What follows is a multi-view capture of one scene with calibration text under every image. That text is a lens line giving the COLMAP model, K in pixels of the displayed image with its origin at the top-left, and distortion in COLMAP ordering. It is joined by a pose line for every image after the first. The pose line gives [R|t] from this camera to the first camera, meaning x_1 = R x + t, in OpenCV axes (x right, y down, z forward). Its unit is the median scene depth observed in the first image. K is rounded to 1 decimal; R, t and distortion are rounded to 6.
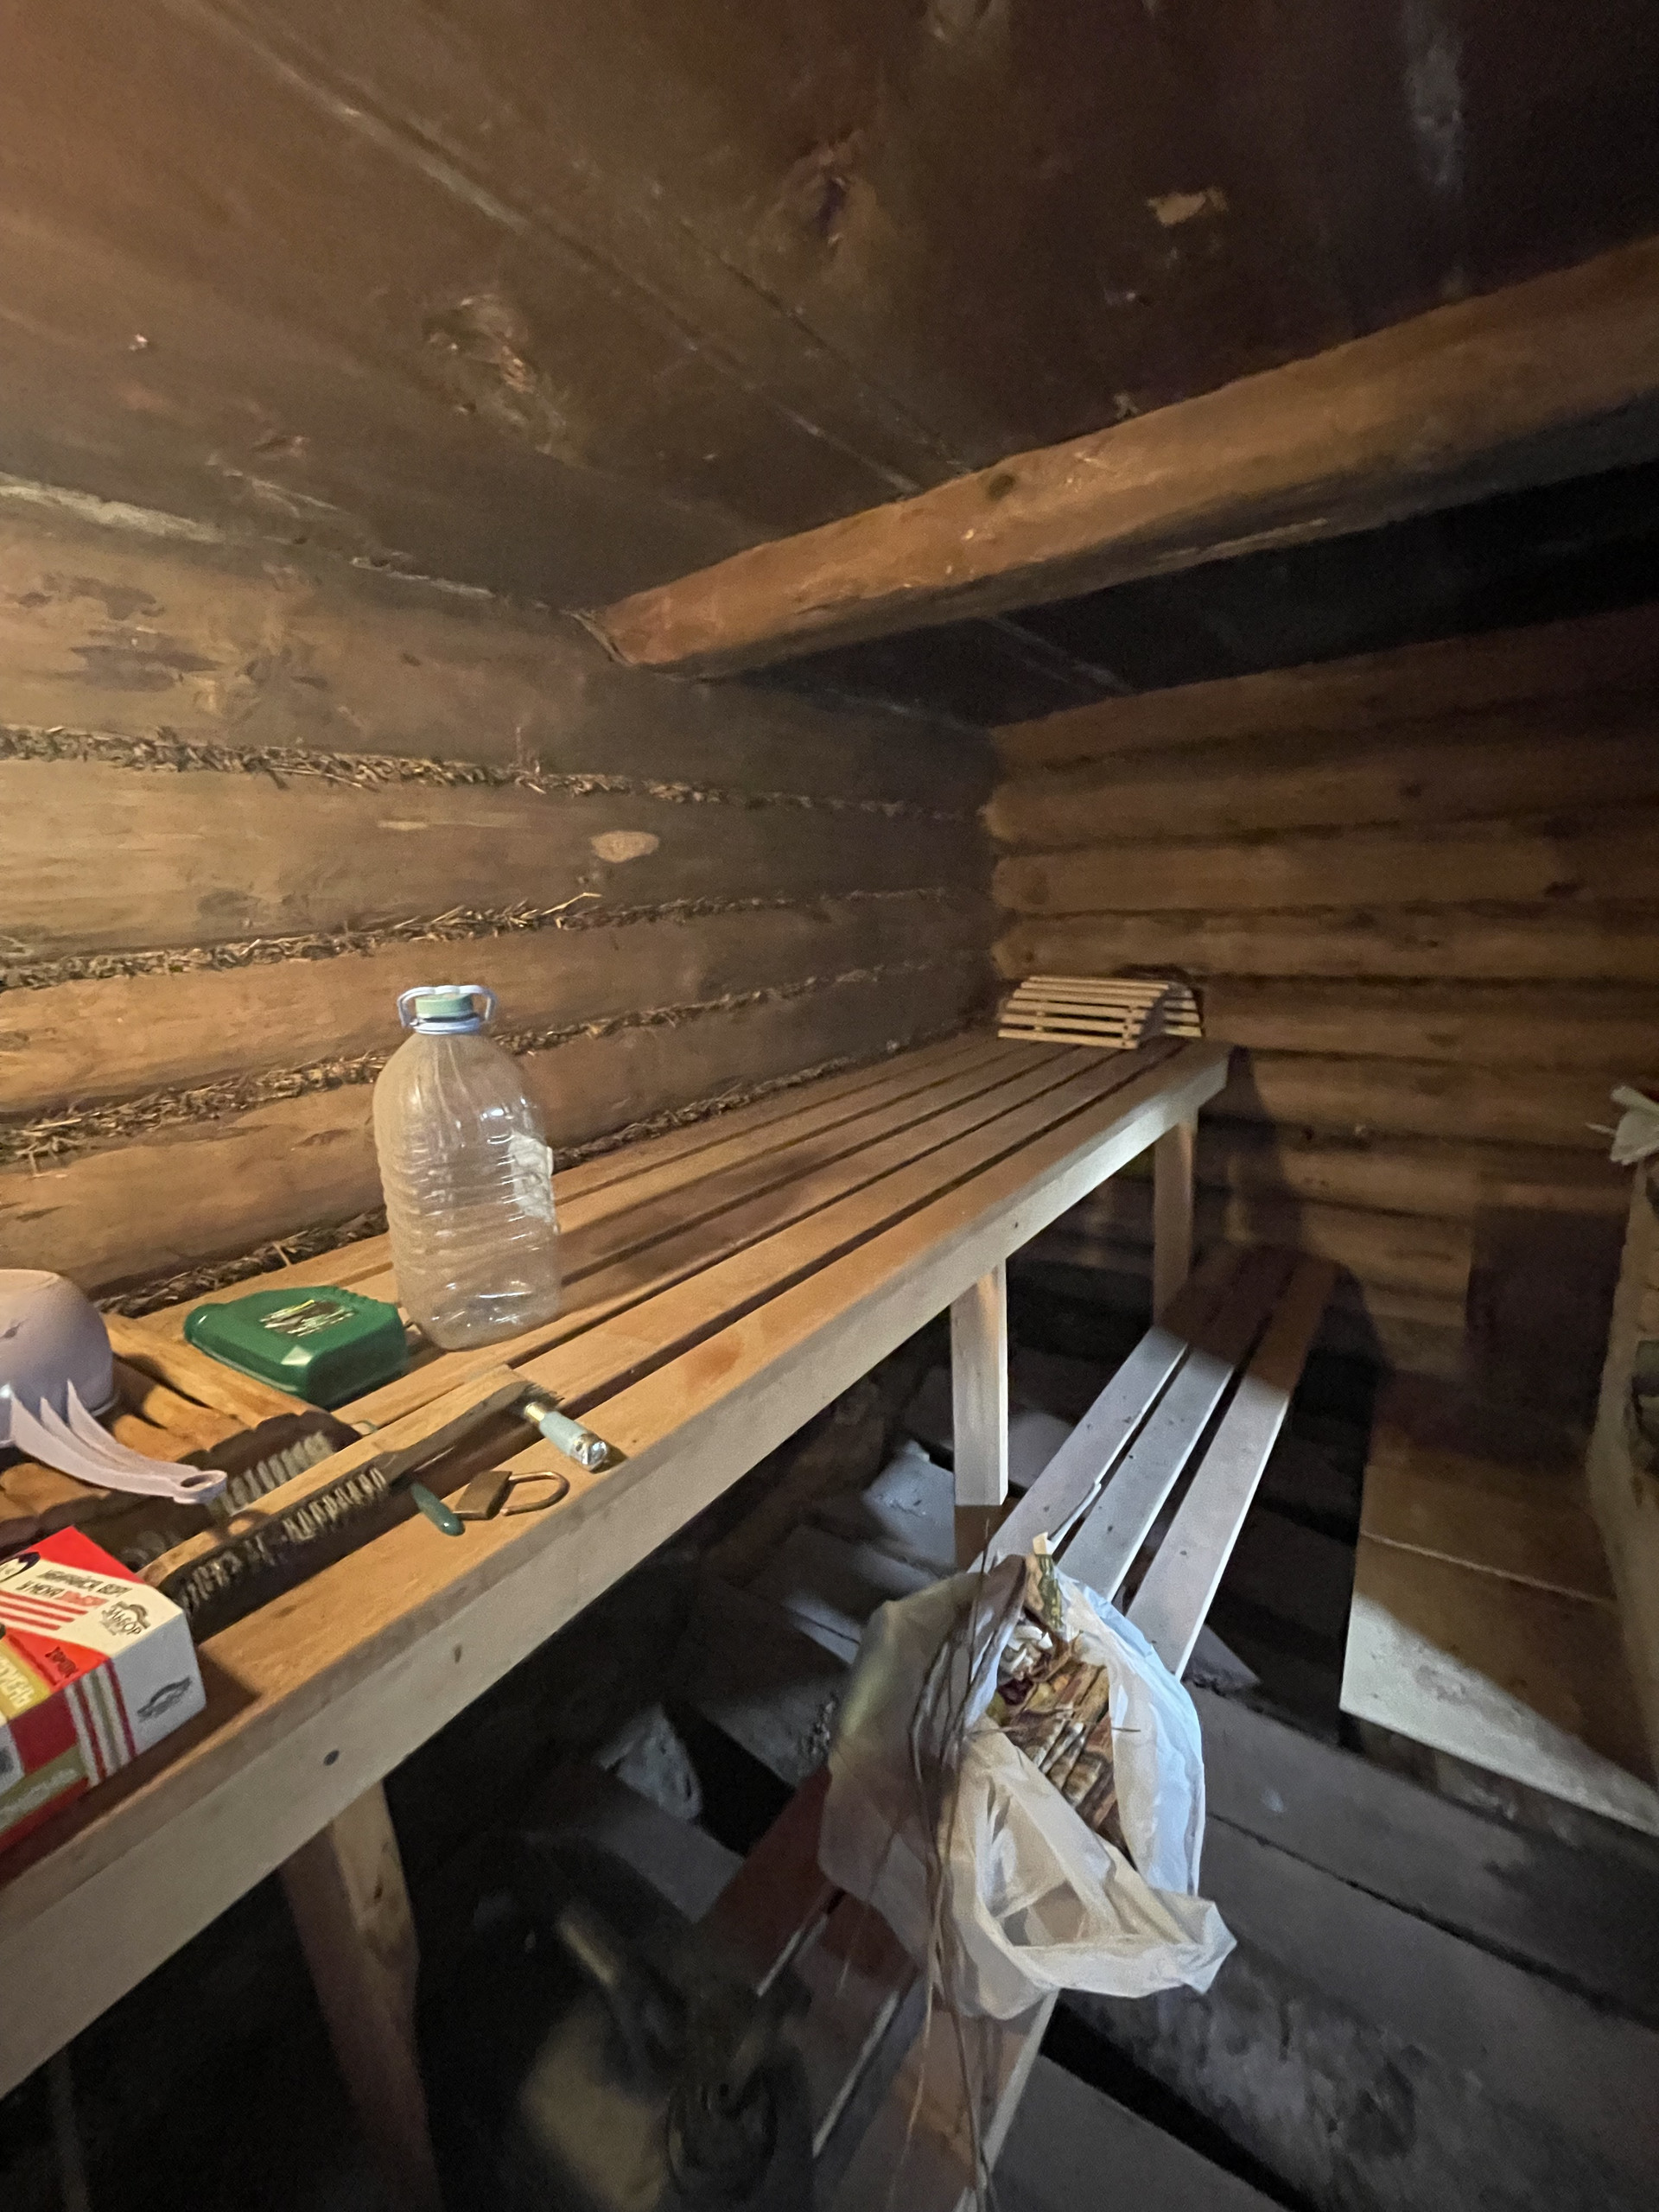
lens RADIAL K [[895.1, 0, 841.5], [0, 895.1, 1100.7], [0, 0, 1]] dist [-0.004400, 0.000339]
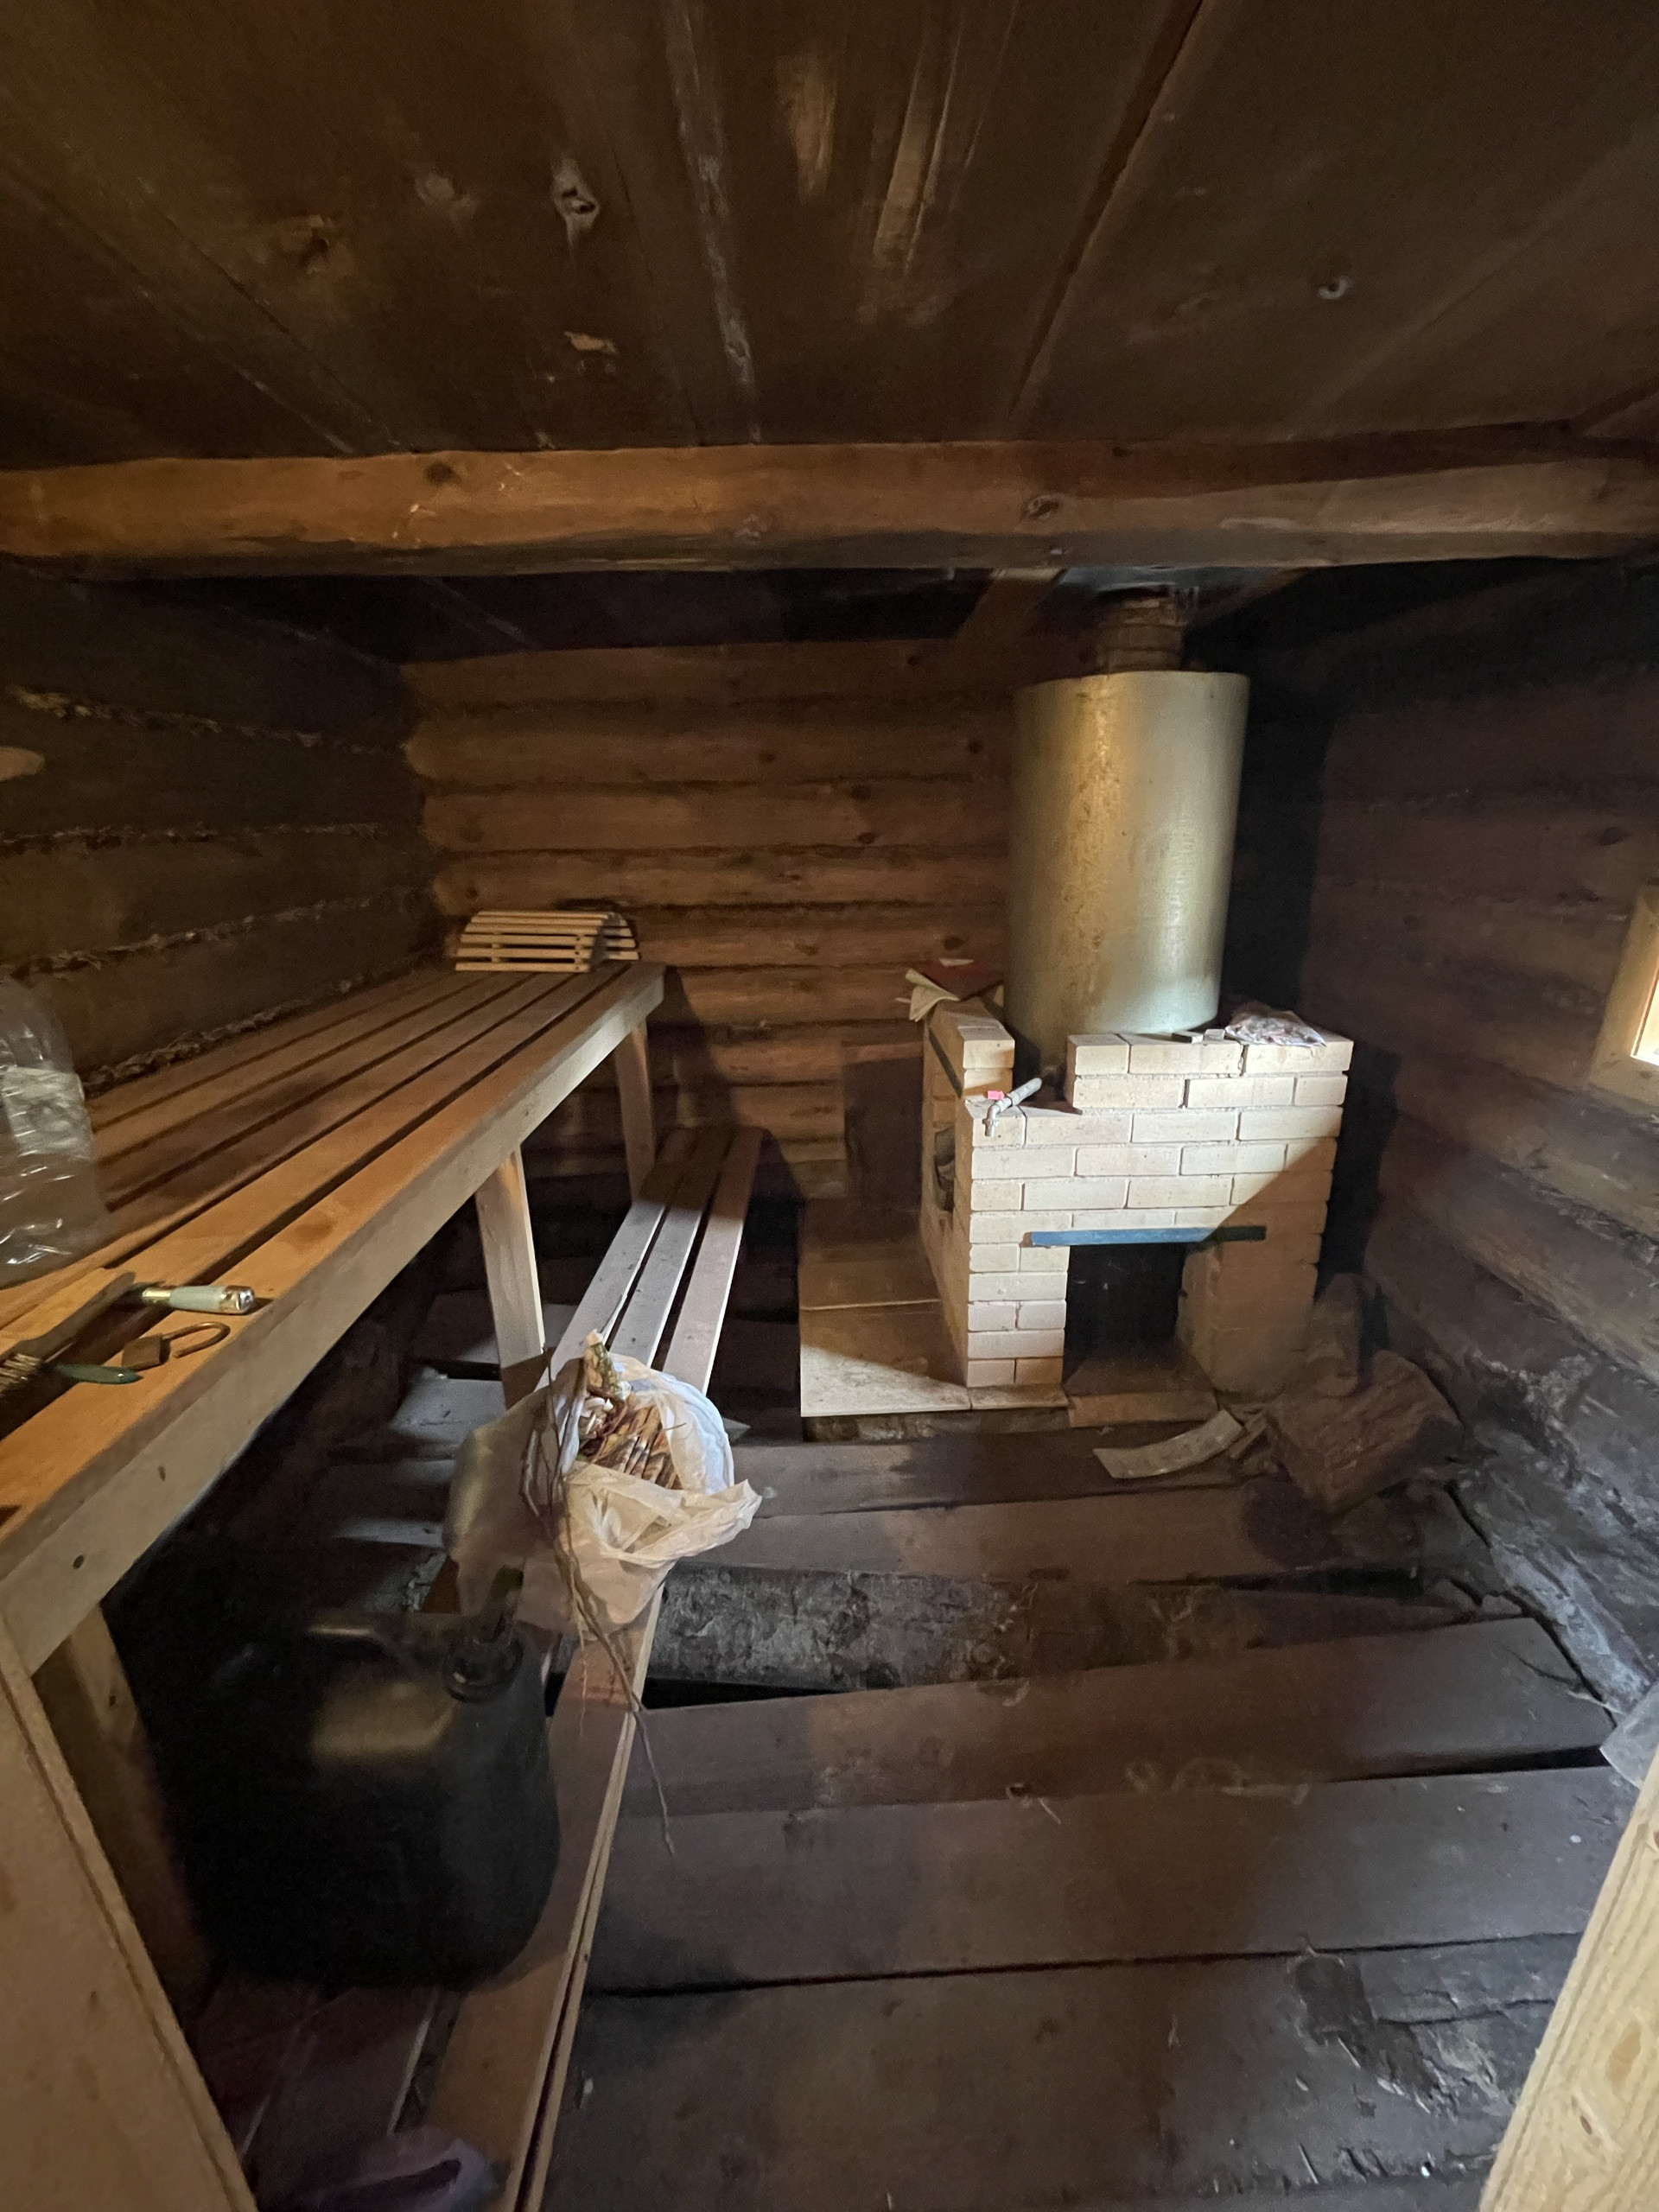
lens RADIAL K [[895.1, 0, 830.7], [0, 895.1, 1107.3], [0, 0, 1]] dist [-0.004400, 0.000339]
pose [[0.816475, -0.146981, 0.558360, -0.132665], [0.110831, 0.988969, 0.098268, 0.057298], [-0.566644, -0.018350, 0.823758, -0.201454]]
